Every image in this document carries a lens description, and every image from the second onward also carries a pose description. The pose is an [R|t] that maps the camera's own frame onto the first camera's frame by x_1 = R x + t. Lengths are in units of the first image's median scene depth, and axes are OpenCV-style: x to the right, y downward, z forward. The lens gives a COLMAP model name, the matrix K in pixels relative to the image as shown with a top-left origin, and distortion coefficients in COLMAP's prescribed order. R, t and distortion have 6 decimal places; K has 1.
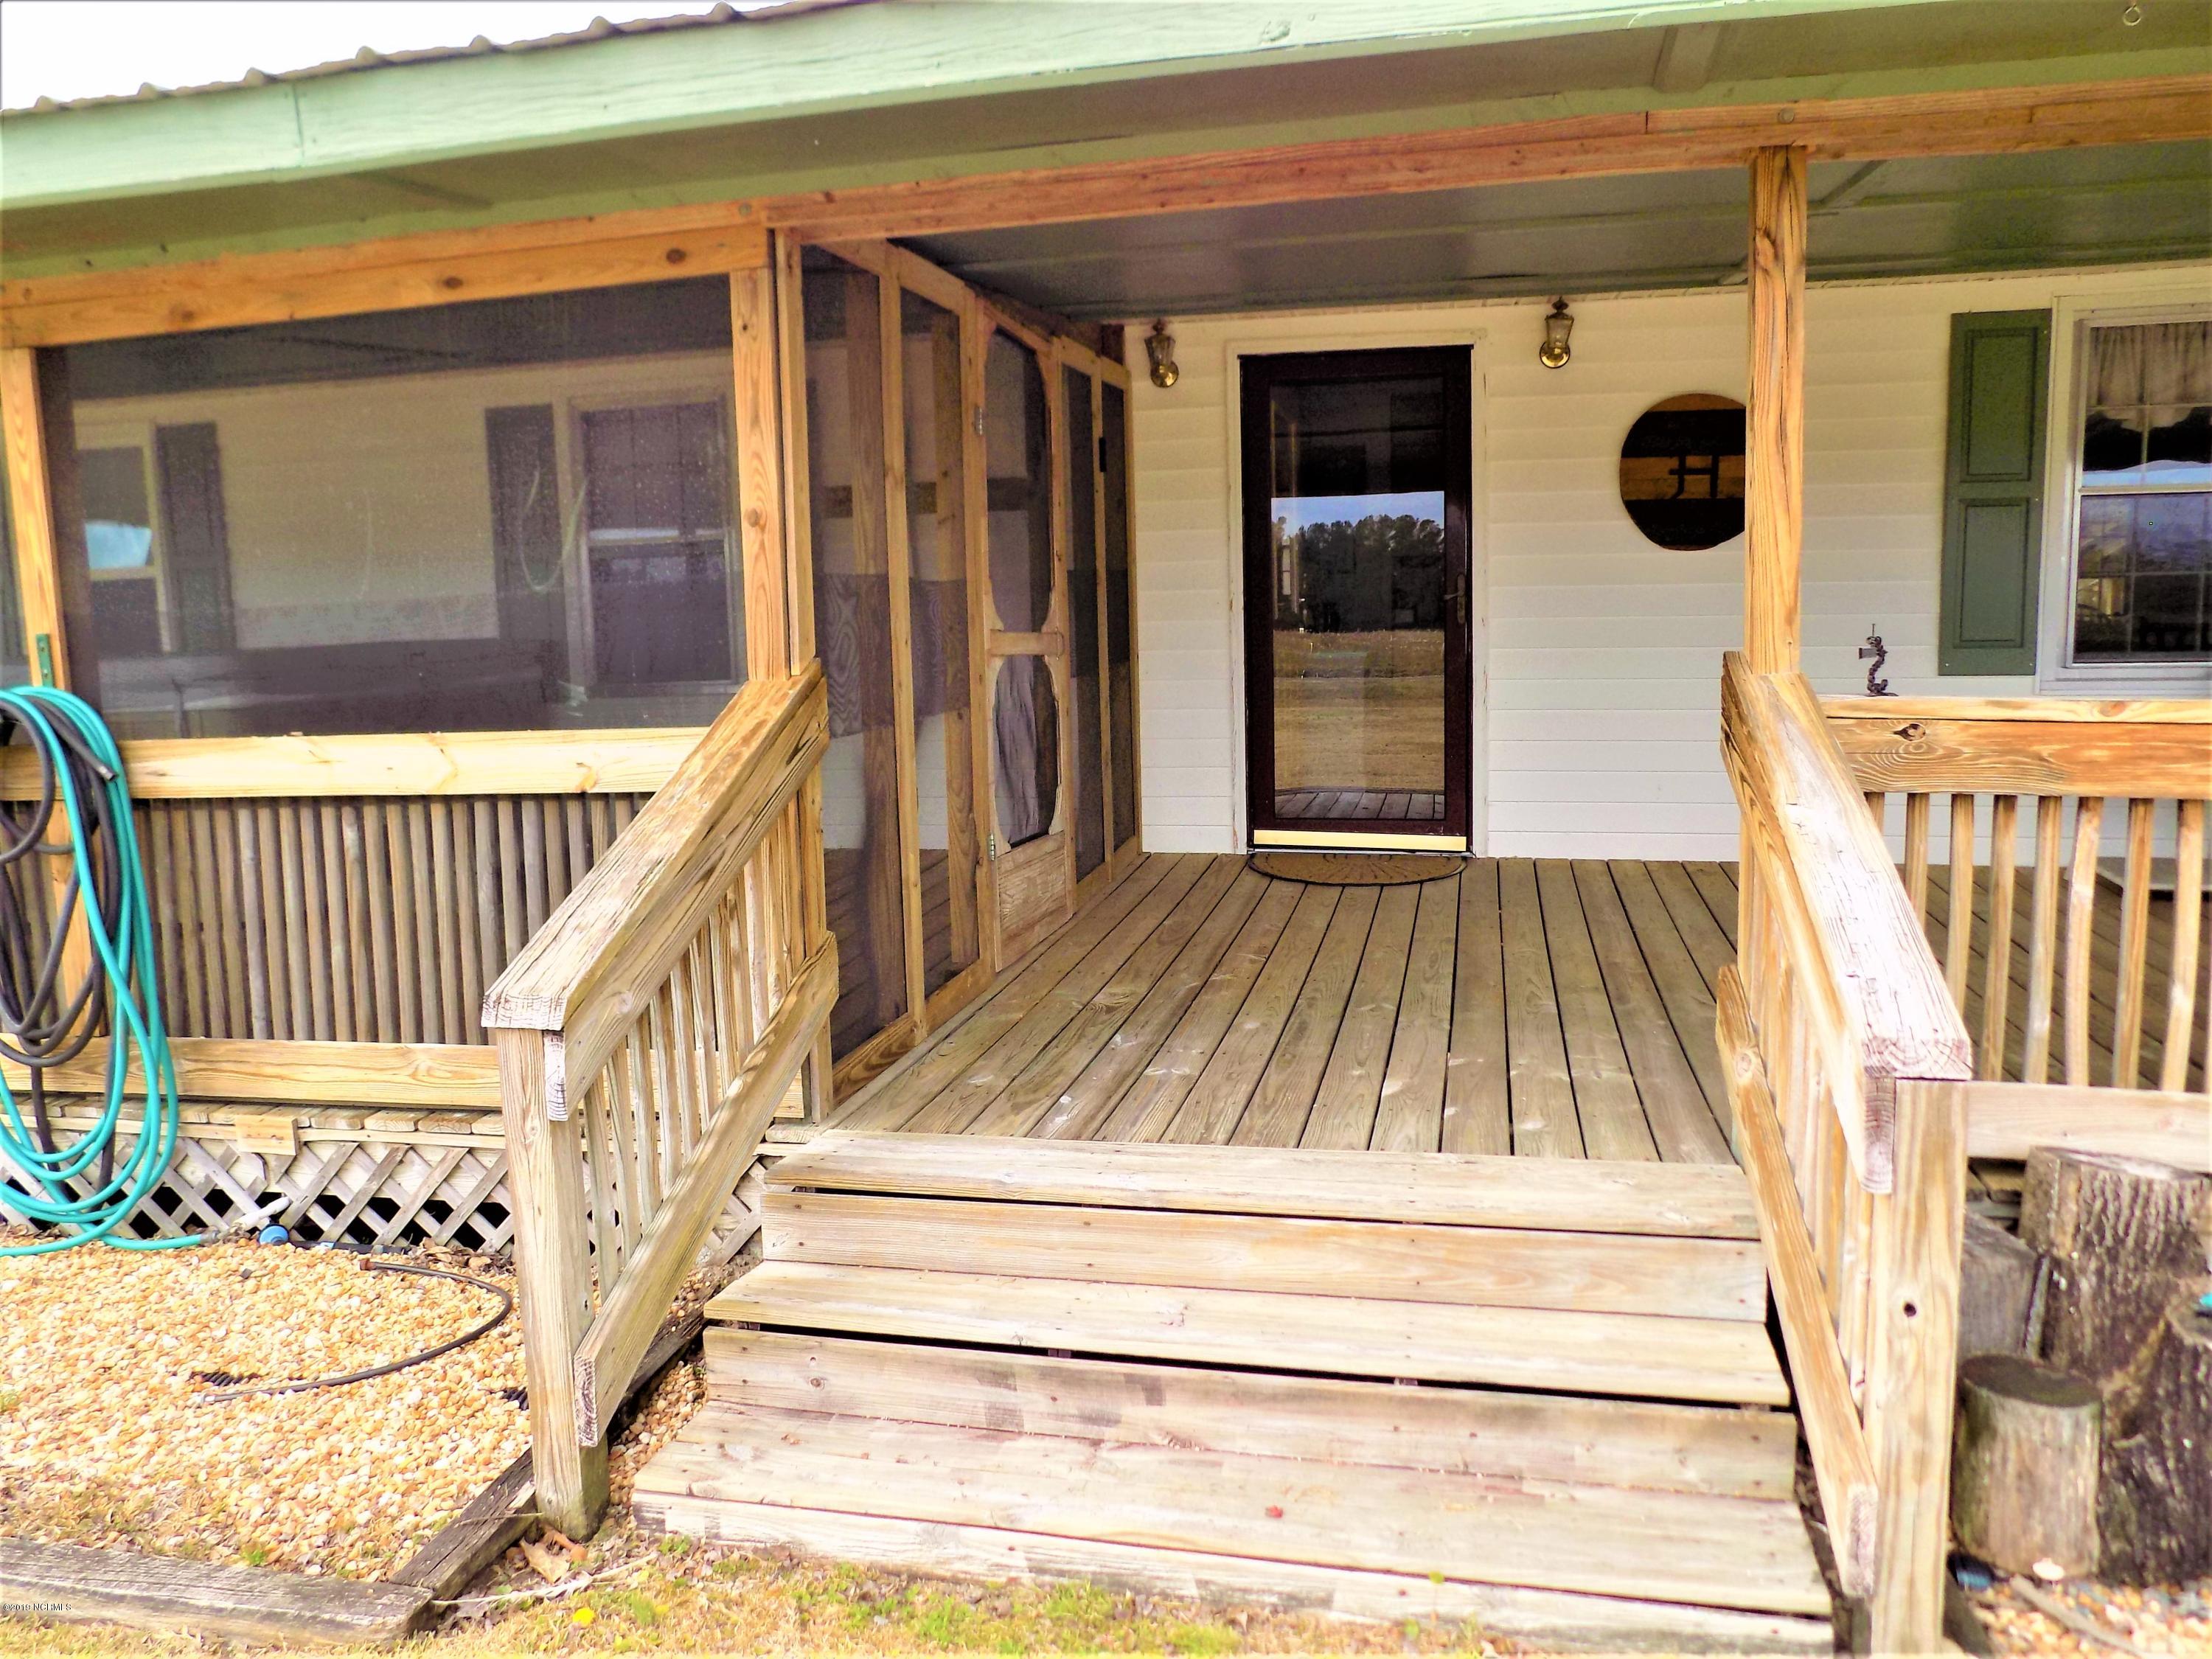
lens RADIAL K [[1607.1, 0, 1112.8], [0, 1607.1, 884.2], [0, 0, 1]] dist [-0.114603, 0.100416]
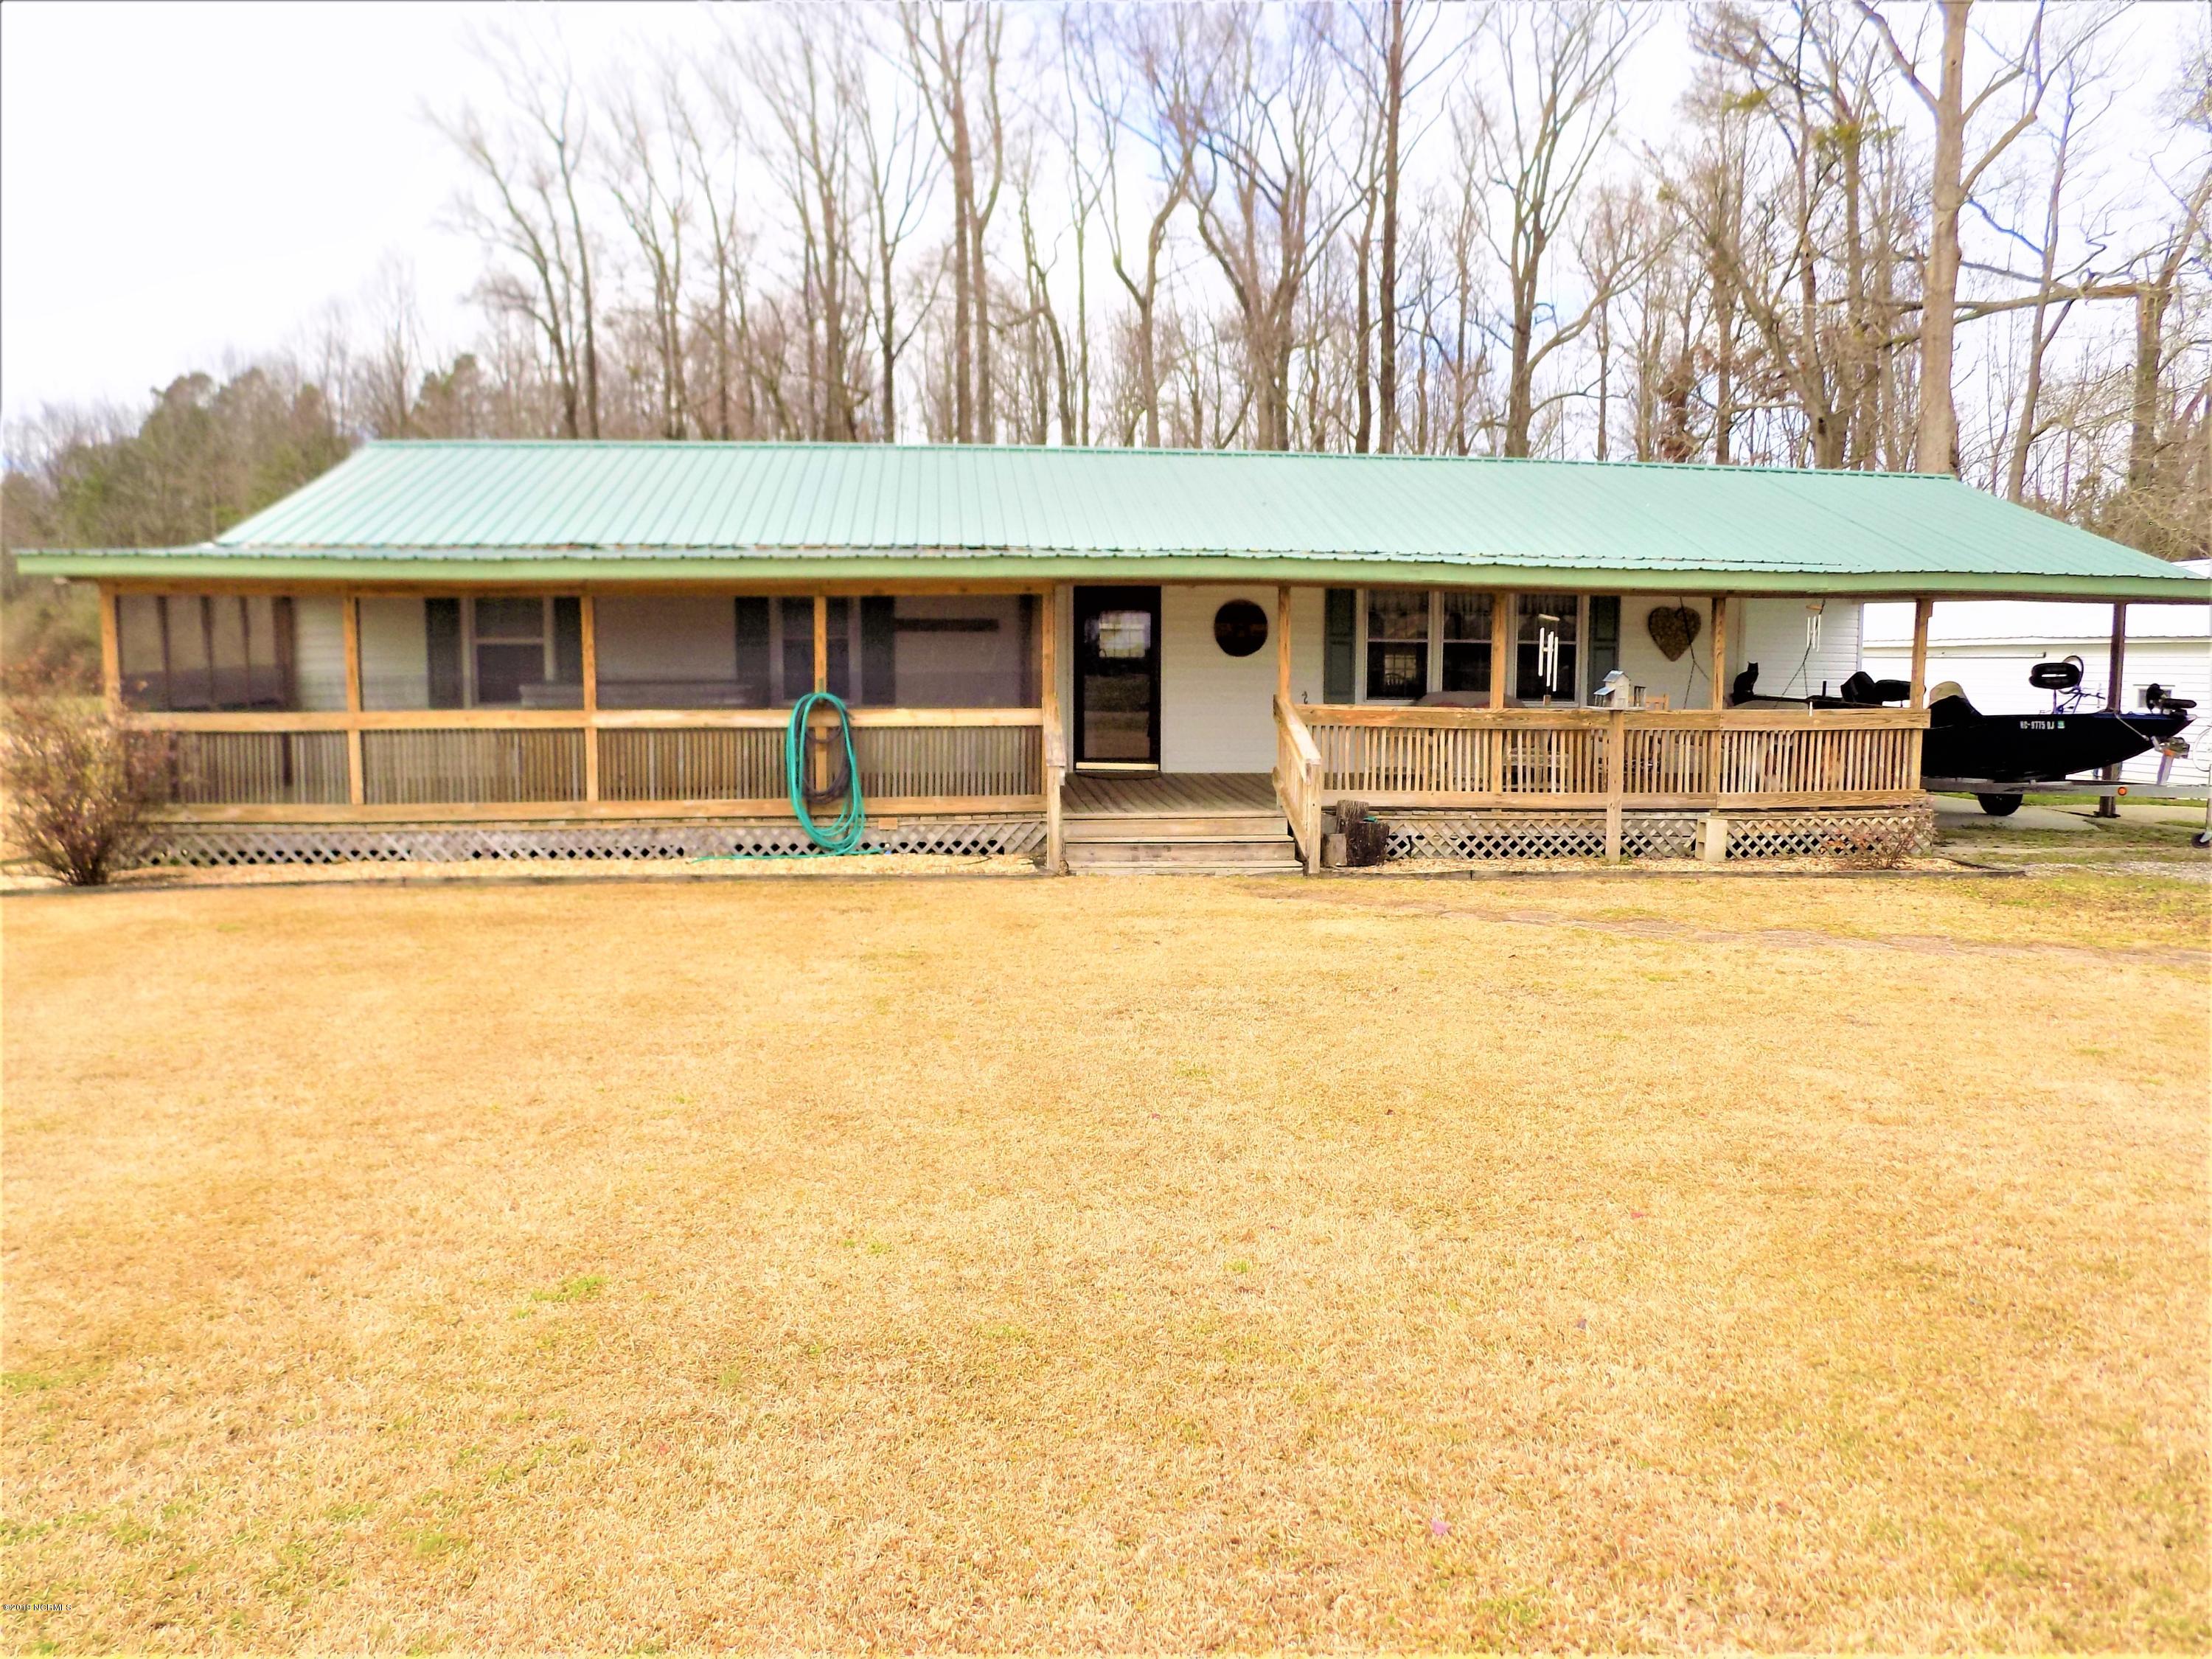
lens RADIAL K [[1607.1, 0, 1112.8], [0, 1607.1, 884.2], [0, 0, 1]] dist [-0.114603, 0.100416]
pose [[0.944275, -0.019391, 0.328586, -1.253867], [0.026688, 0.999487, -0.017711, 0.372170], [-0.328074, 0.025494, 0.944308, -2.542711]]
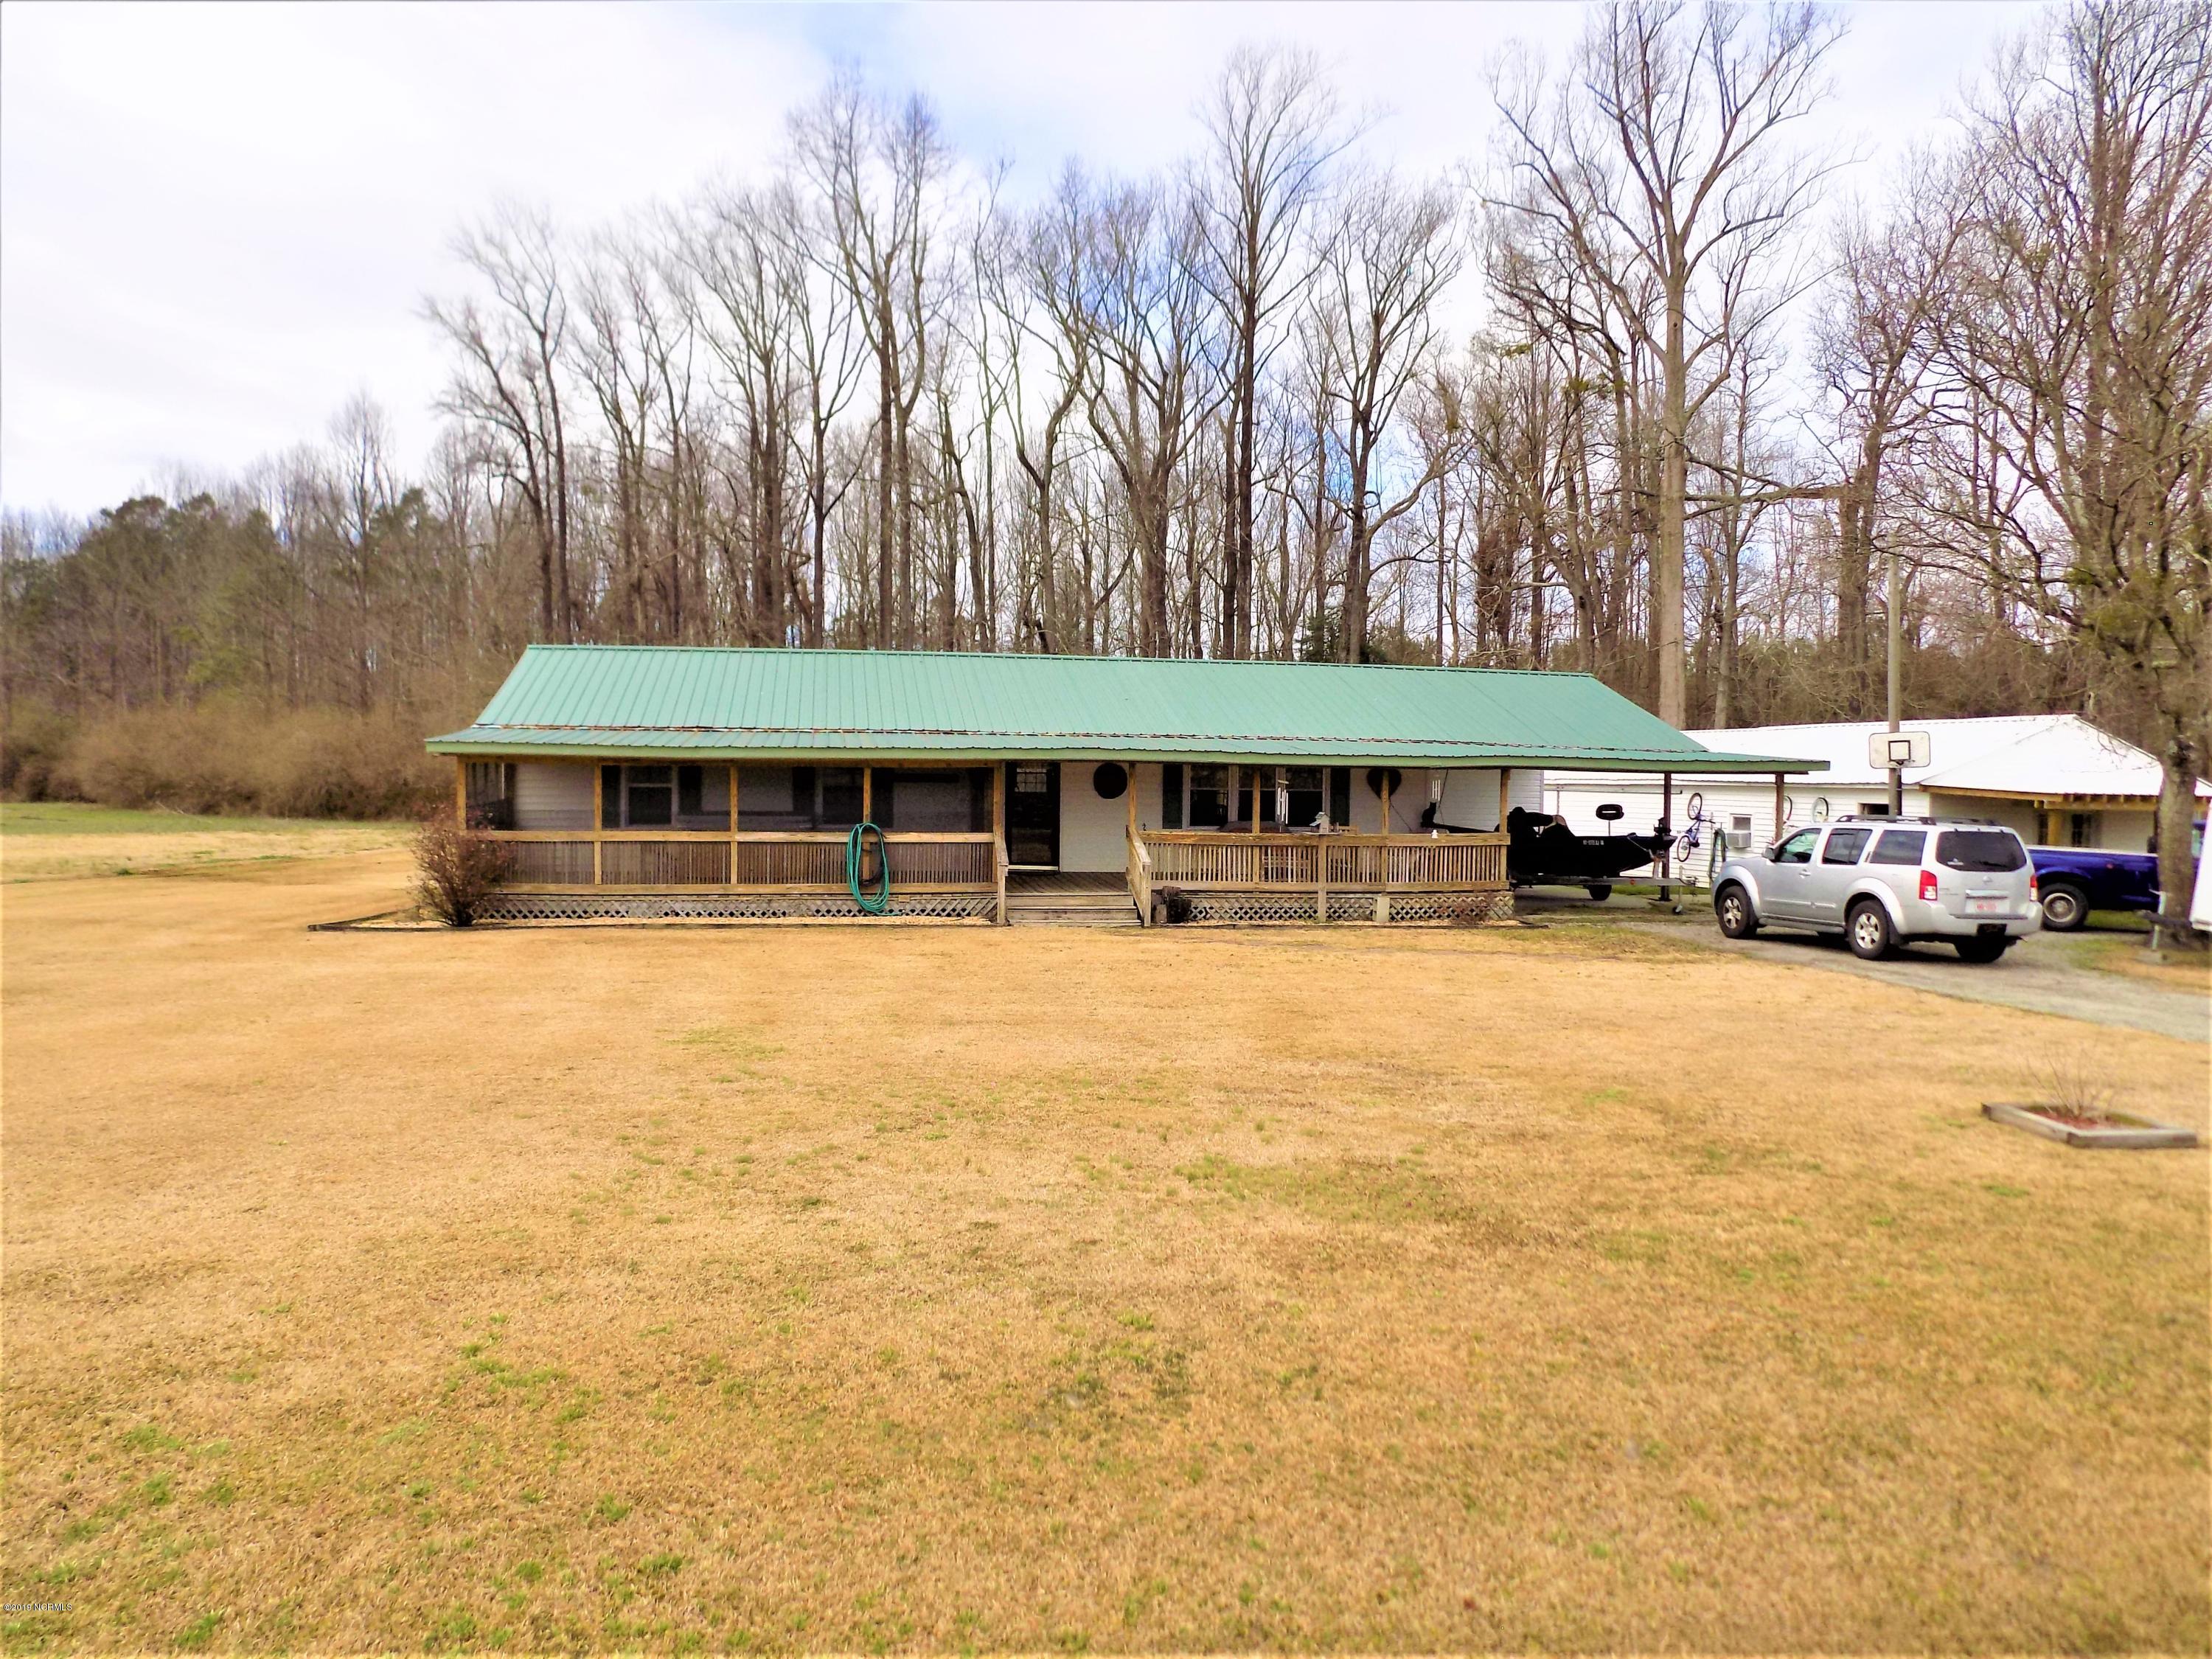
lens RADIAL K [[1561.7, 0, 1106.0], [0, 1561.7, 829.5], [0, 0, 1]] dist [0.000844, 0.000388]
pose [[0.921348, 0.019583, 0.388246, -2.186810], [0.028549, 0.992625, -0.117818, 0.631594], [-0.387689, 0.119636, 0.913994, -4.879414]]
